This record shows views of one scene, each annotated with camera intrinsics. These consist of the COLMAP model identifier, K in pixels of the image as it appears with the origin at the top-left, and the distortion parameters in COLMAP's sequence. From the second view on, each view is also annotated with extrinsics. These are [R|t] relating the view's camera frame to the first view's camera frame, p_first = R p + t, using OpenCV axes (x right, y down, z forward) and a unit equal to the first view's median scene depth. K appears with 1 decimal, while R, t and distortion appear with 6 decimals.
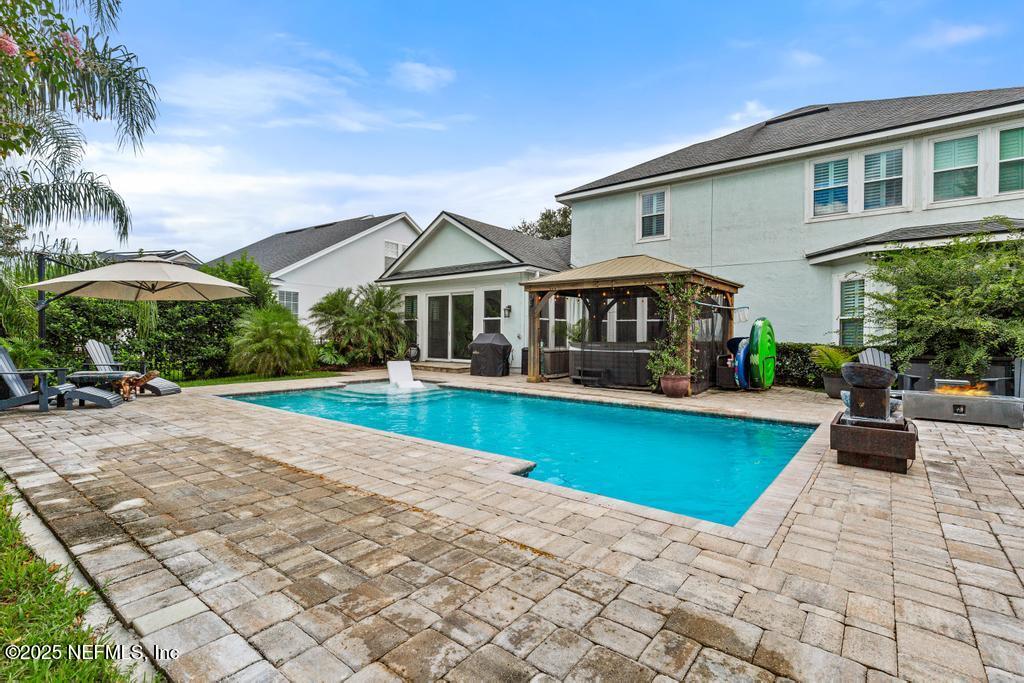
lens RADIAL K [[475.0, 0, 510.7], [0, 475.0, 332.9], [0, 0, 1]] dist [0.008513, -0.000330]
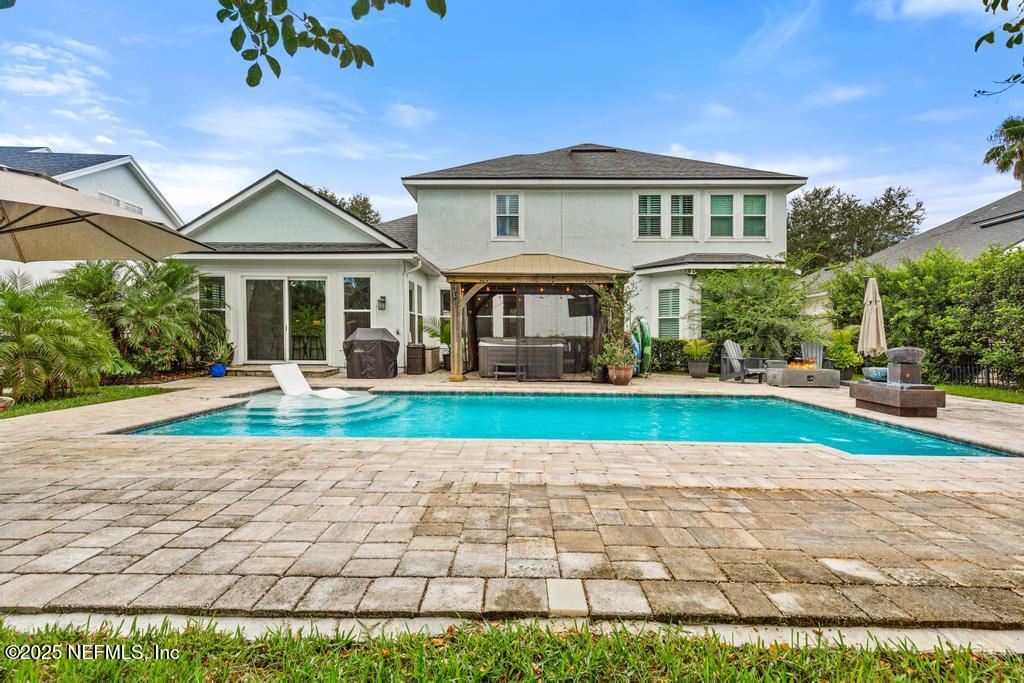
lens RADIAL K [[476.7, 0, 509.8], [0, 476.7, 340.6], [0, 0, 1]] dist [0.008363, -0.000344]
pose [[0.804696, -0.009545, 0.593611, -0.373908], [-0.003010, 0.999792, 0.020156, 0.005771], [-0.593680, -0.018006, 0.804500, 0.176129]]
